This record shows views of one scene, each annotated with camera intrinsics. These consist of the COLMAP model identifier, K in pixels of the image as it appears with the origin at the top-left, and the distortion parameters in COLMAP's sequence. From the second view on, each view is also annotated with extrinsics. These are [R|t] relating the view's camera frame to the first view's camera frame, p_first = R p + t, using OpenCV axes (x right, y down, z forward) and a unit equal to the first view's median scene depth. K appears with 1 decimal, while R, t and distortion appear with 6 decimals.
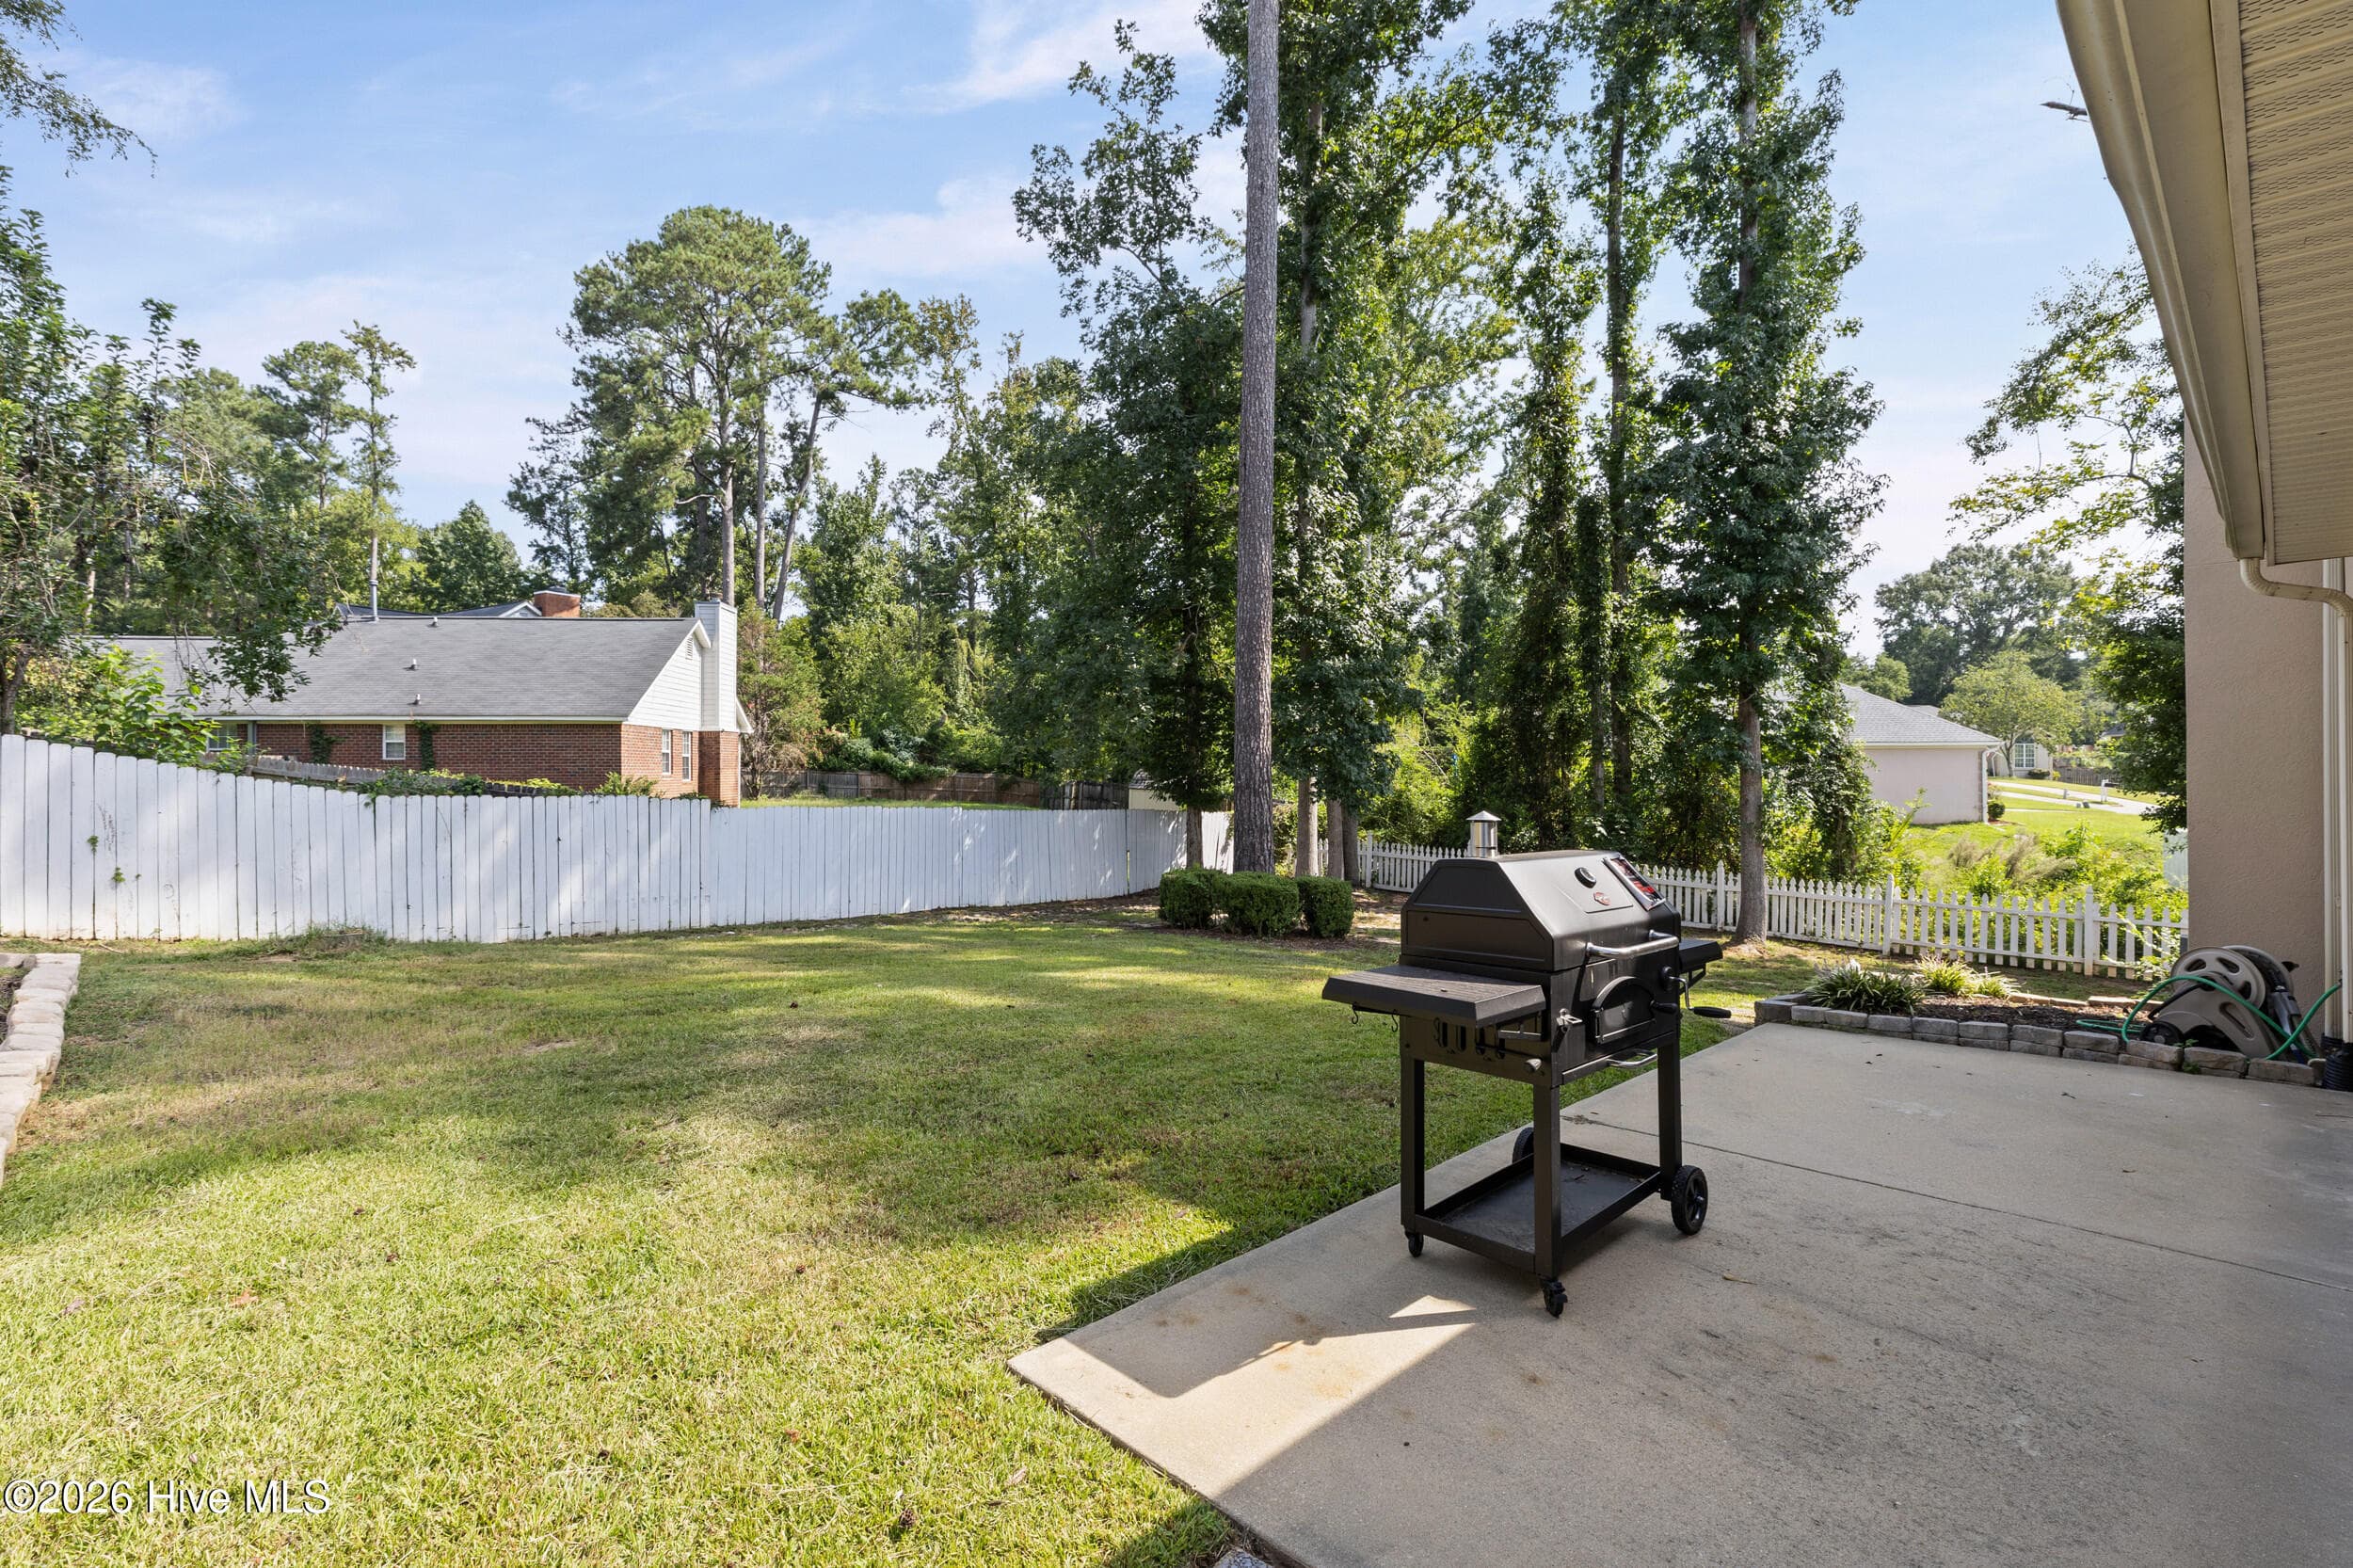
lens RADIAL K [[1098.9, 0, 1190.8], [0, 1098.9, 780.3], [0, 0, 1]] dist [0.006085, -0.000707]
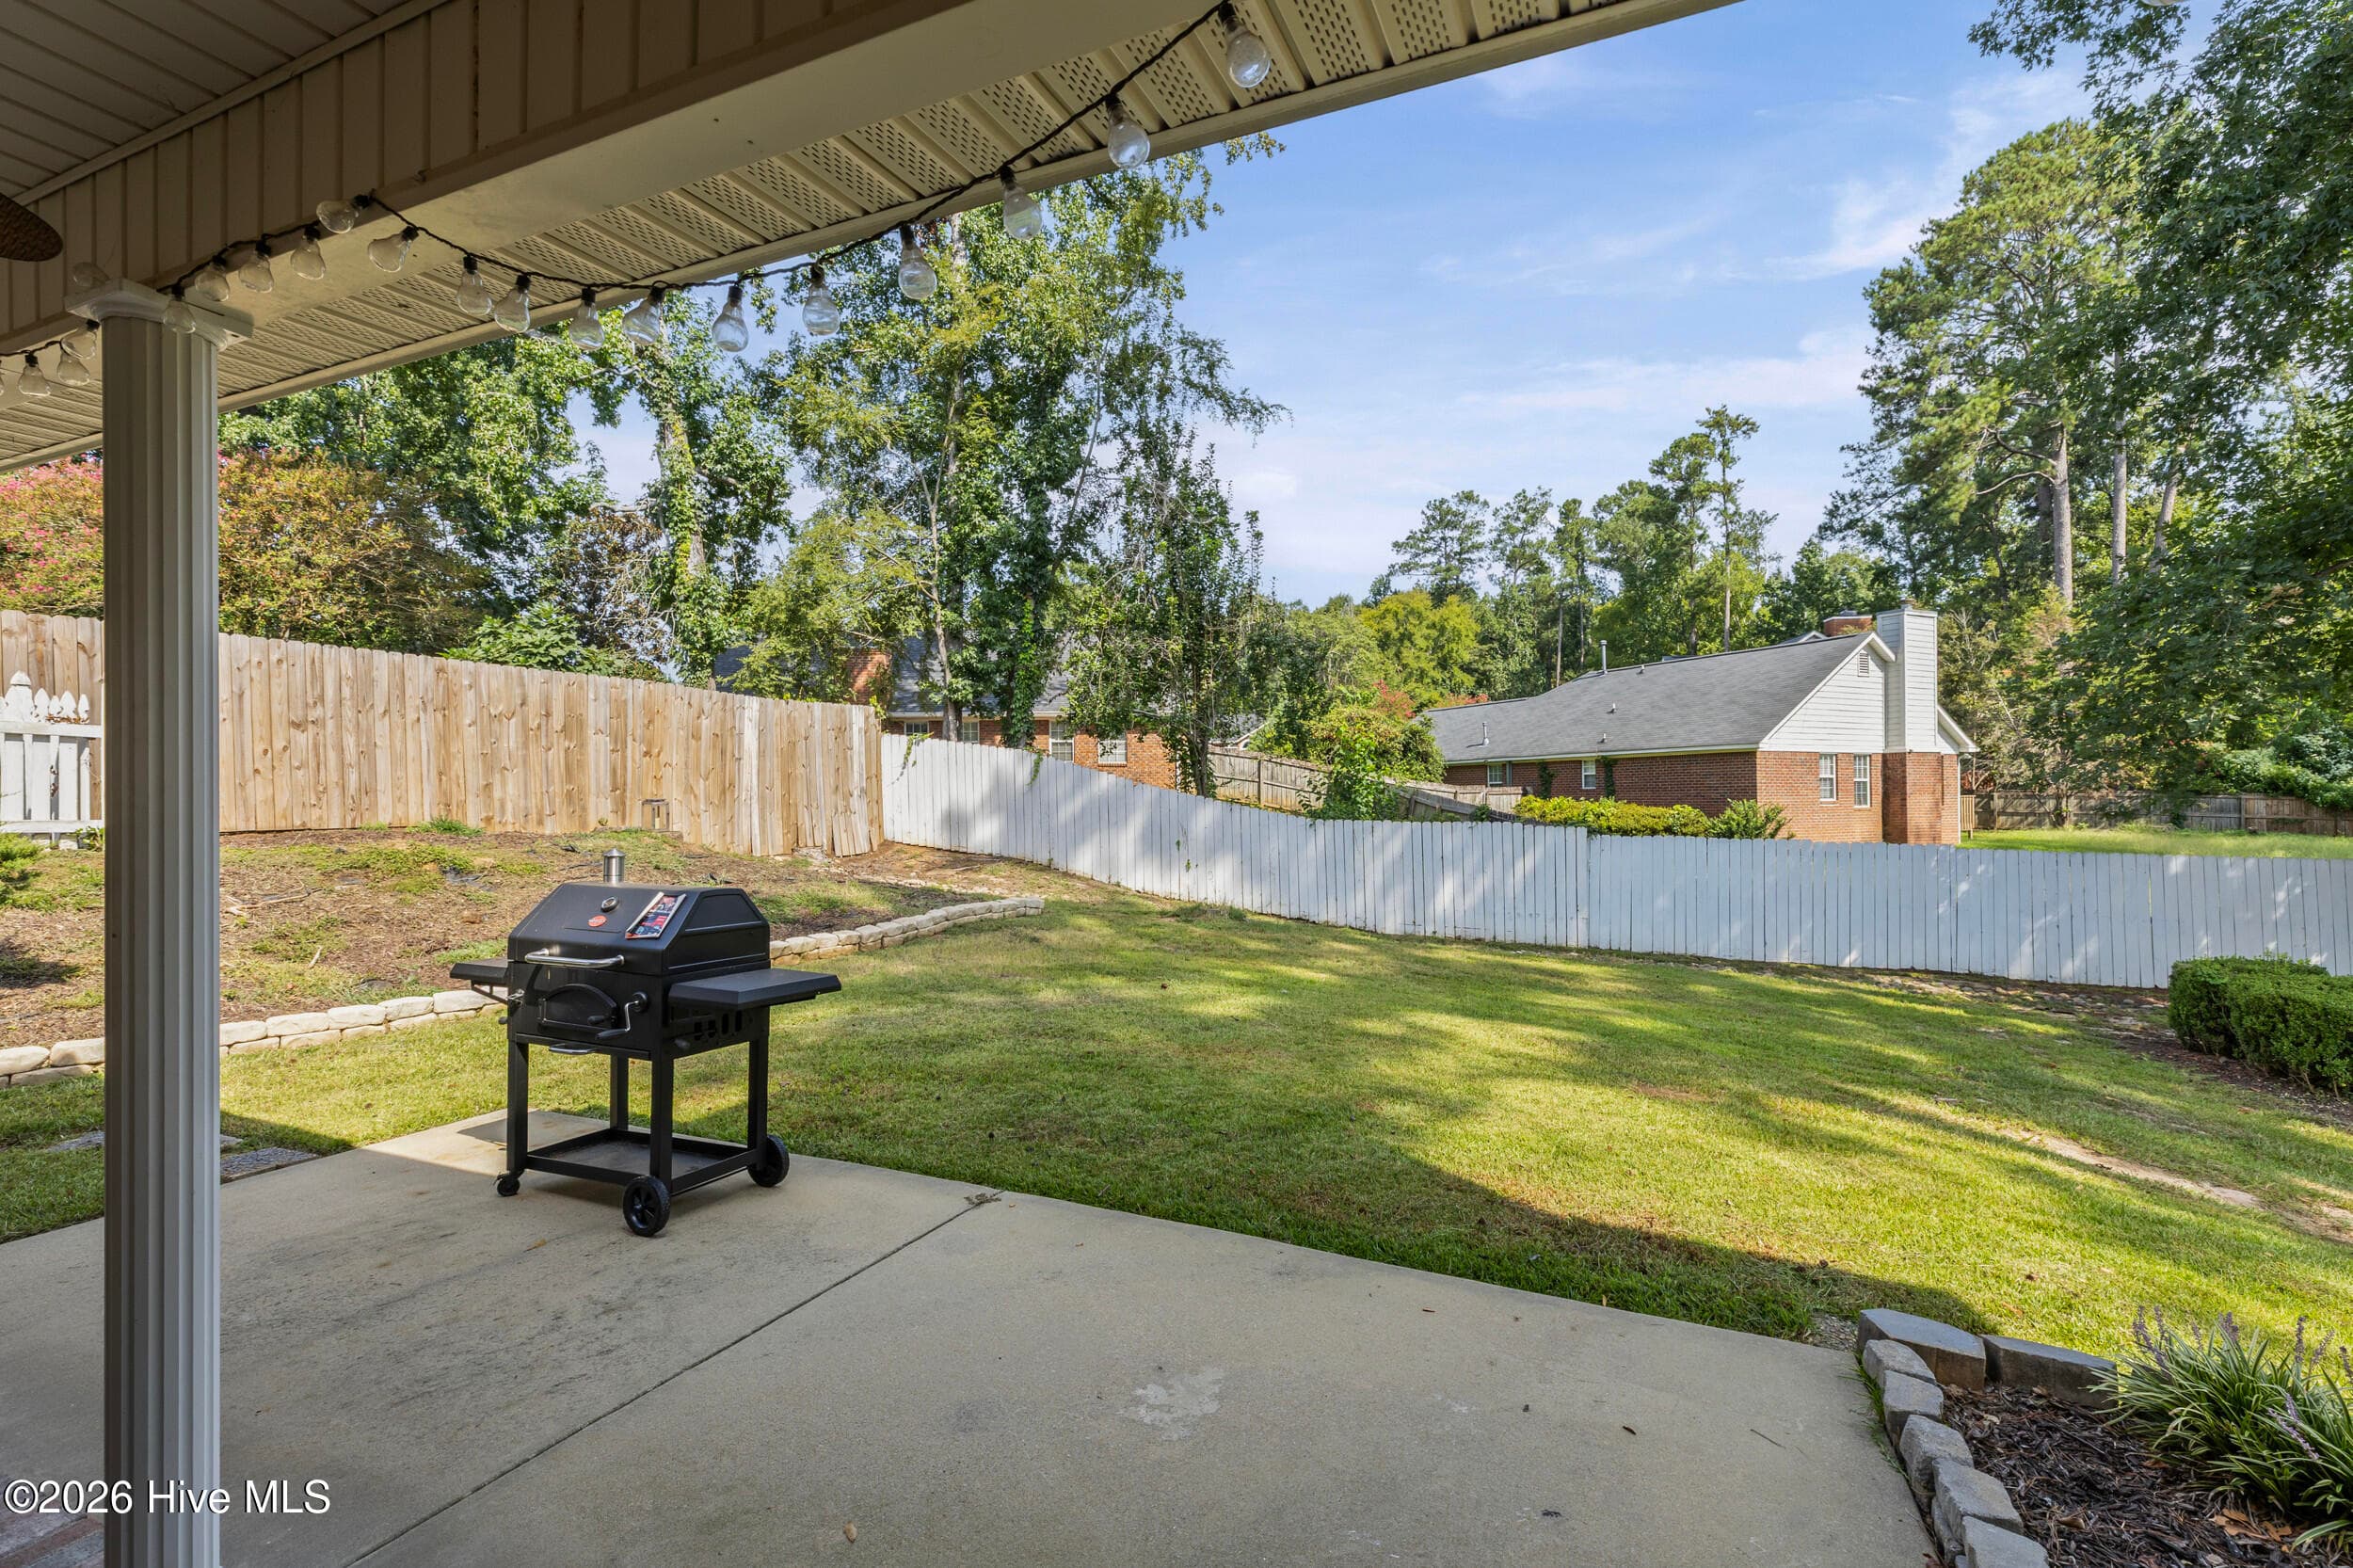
lens RADIAL K [[1098.9, 0, 1191.5], [0, 1098.9, 794.6], [0, 0, 1]] dist [0.006085, -0.000707]
pose [[0.349768, -0.006421, -0.936814, 0.147752], [-0.001492, 0.999971, -0.007411, -0.001796], [0.936835, 0.003990, 0.349749, 0.099237]]
